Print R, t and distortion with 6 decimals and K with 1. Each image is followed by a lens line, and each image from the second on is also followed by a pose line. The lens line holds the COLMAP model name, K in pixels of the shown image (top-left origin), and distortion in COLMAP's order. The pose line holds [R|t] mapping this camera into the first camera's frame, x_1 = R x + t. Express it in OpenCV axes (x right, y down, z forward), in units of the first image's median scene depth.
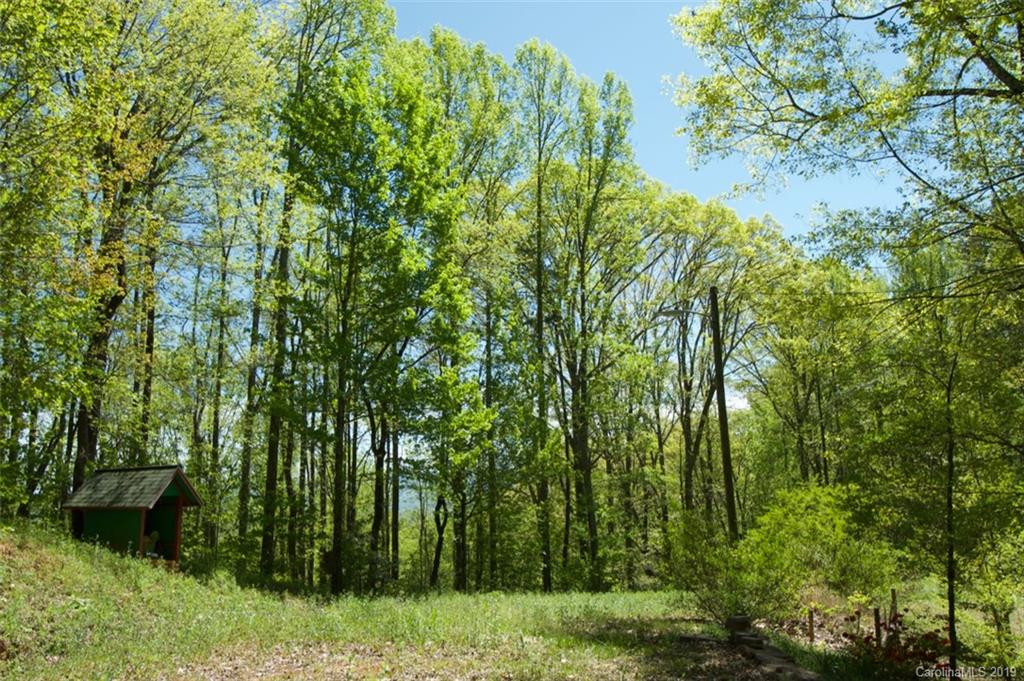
lens RADIAL K [[850.3, 0, 516.5], [0, 850.3, 348.9], [0, 0, 1]] dist [0.031802, 0.004258]
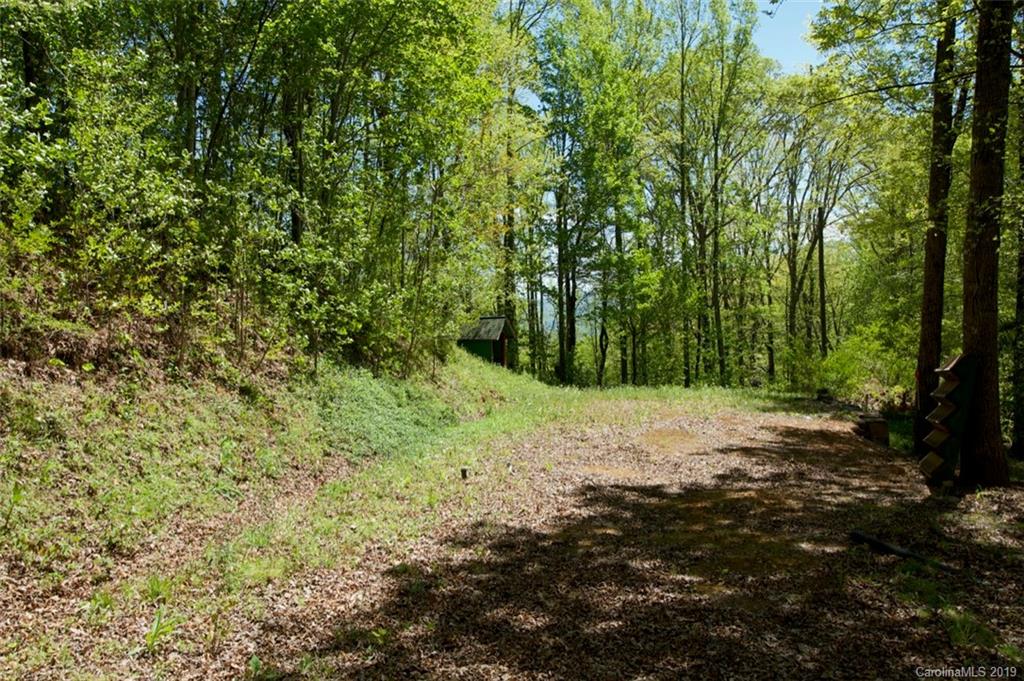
lens RADIAL K [[850.3, 0, 514.8], [0, 850.3, 329.8], [0, 0, 1]] dist [0.031802, 0.004258]
pose [[0.992944, -0.000631, -0.118581, -0.050056], [0.022051, 0.983527, 0.179412, -0.051608], [0.116515, -0.180761, 0.976601, -0.255032]]
